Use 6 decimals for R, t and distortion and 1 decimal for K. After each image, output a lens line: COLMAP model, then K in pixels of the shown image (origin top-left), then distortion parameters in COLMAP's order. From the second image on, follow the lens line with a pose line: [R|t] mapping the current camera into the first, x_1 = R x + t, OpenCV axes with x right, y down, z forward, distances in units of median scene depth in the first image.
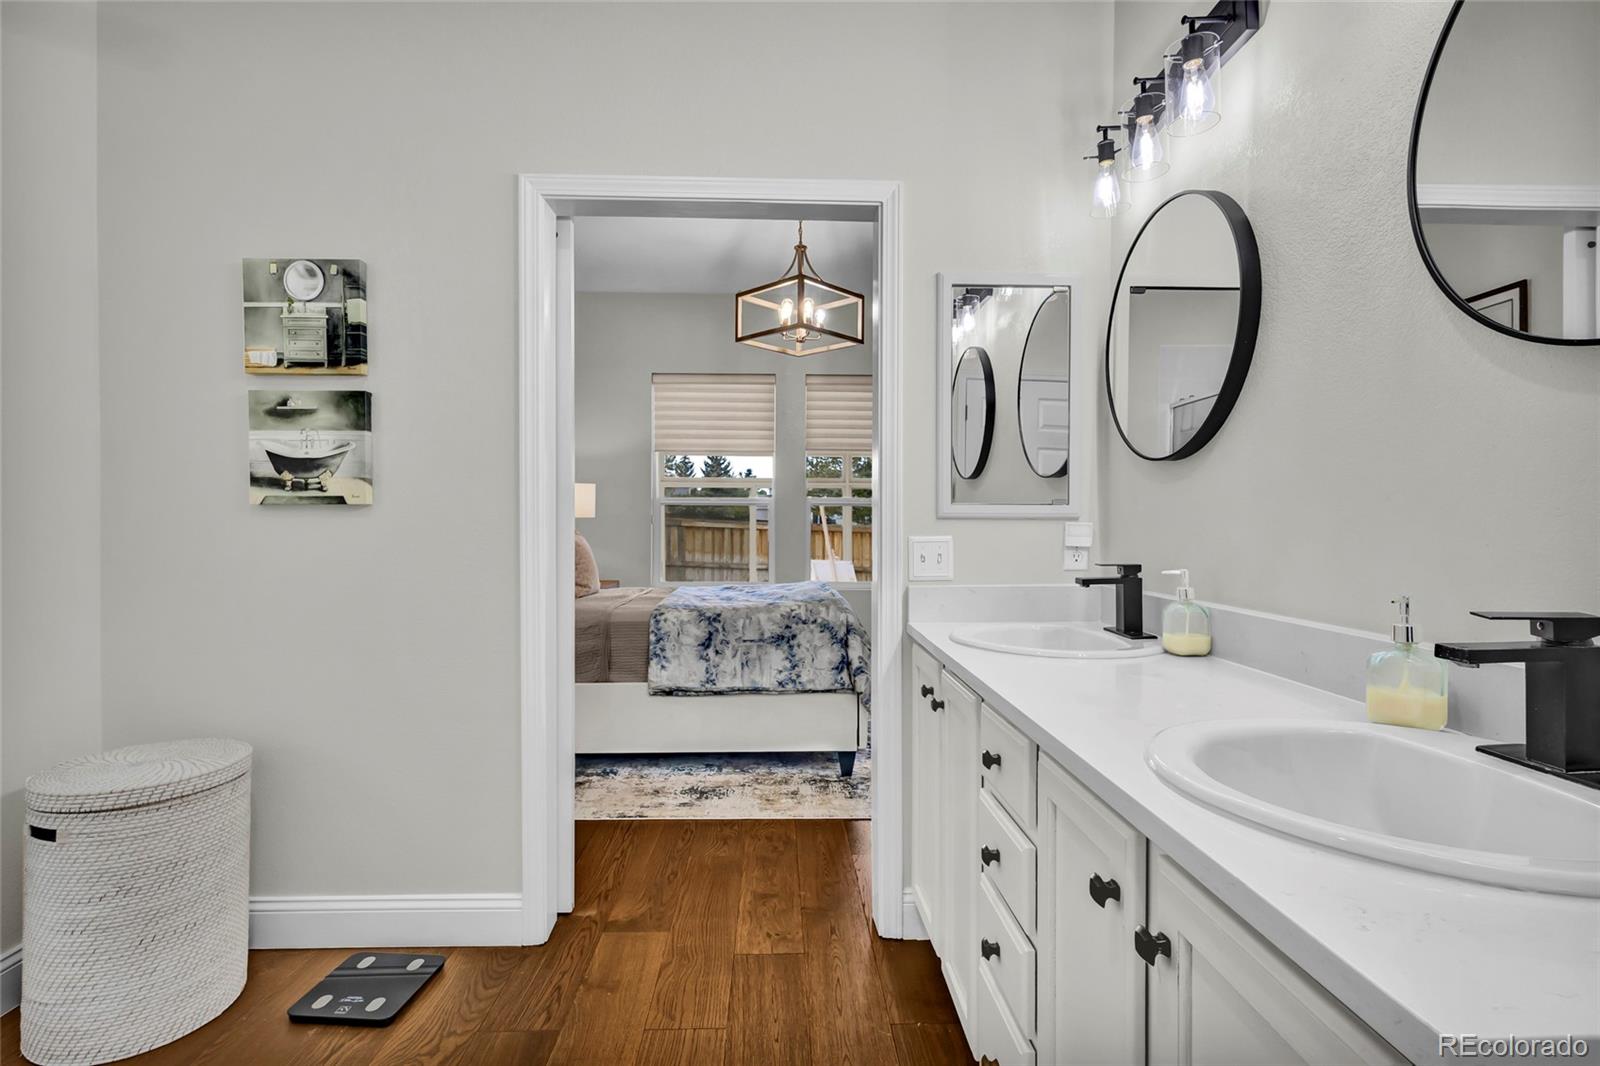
lens RADIAL K [[750.0, 0, 799.2], [0, 750.0, 534.6], [0, 0, 1]] dist [0.001423, -0.000030]
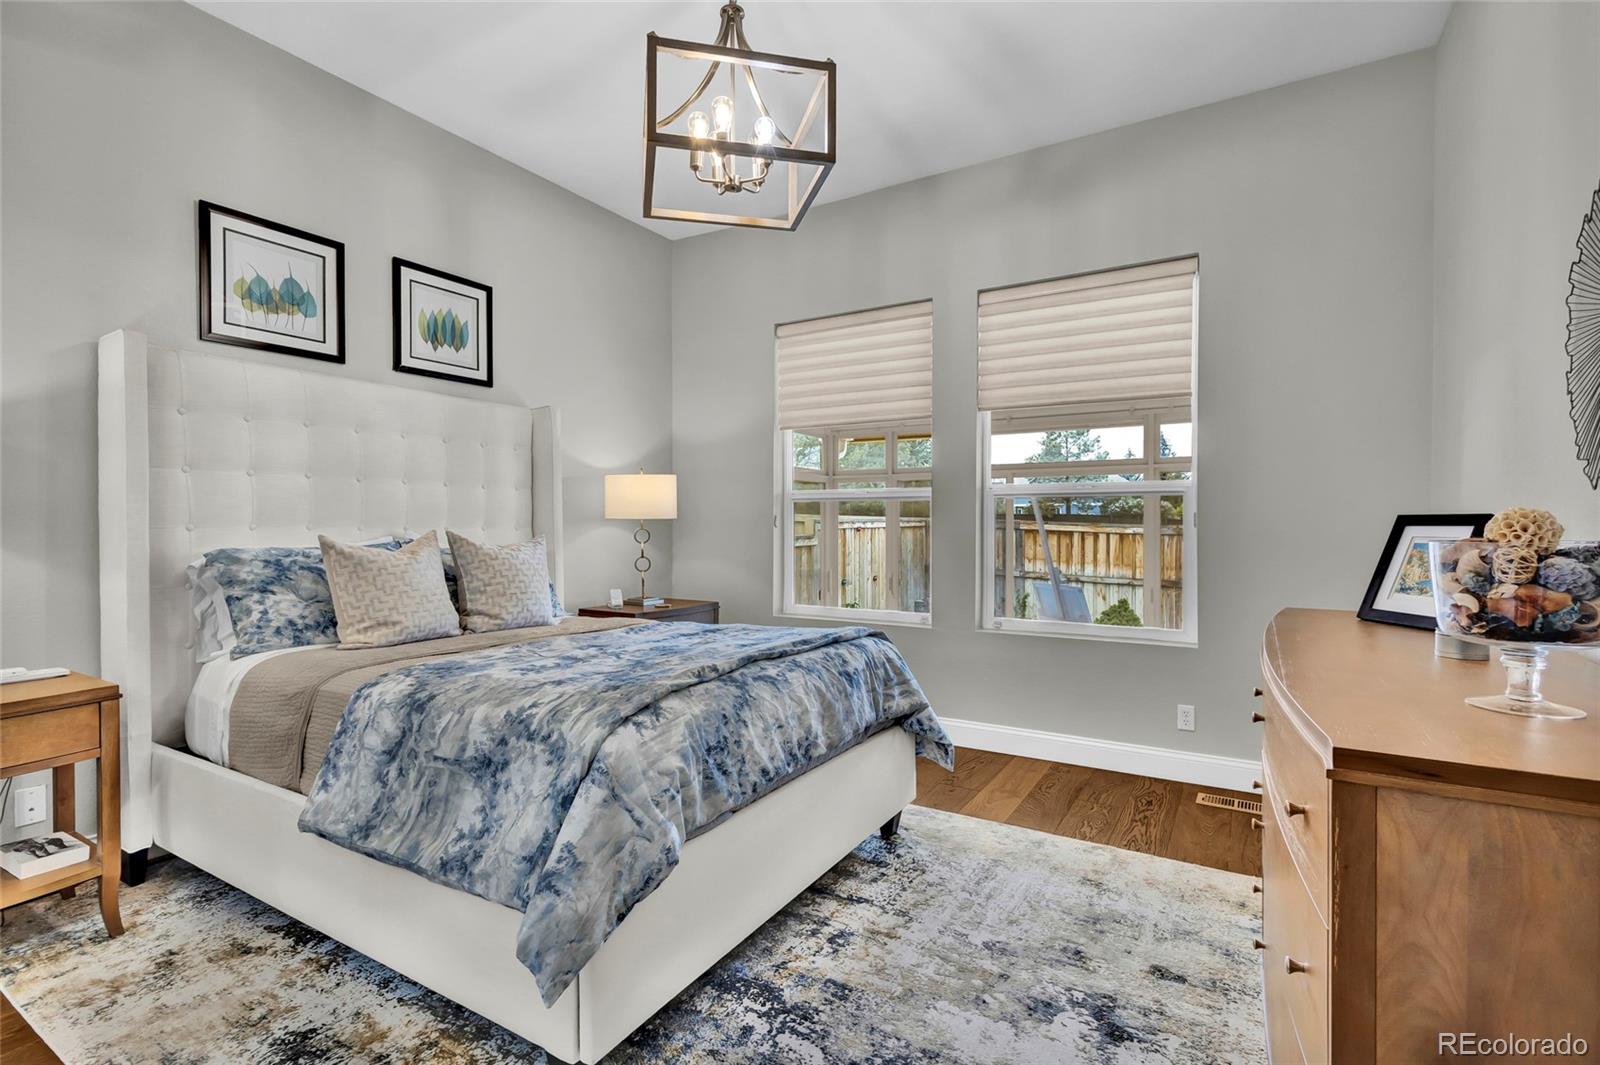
lens RADIAL K [[750.0, 0, 798.9], [0, 750.0, 528.2], [0, 0, 1]] dist [0.001423, -0.000030]
pose [[0.843315, -0.000527, -0.537419, 0.223976], [-0.006191, 0.999924, -0.010696, -0.005227], [0.537383, 0.012347, 0.843248, 0.387591]]
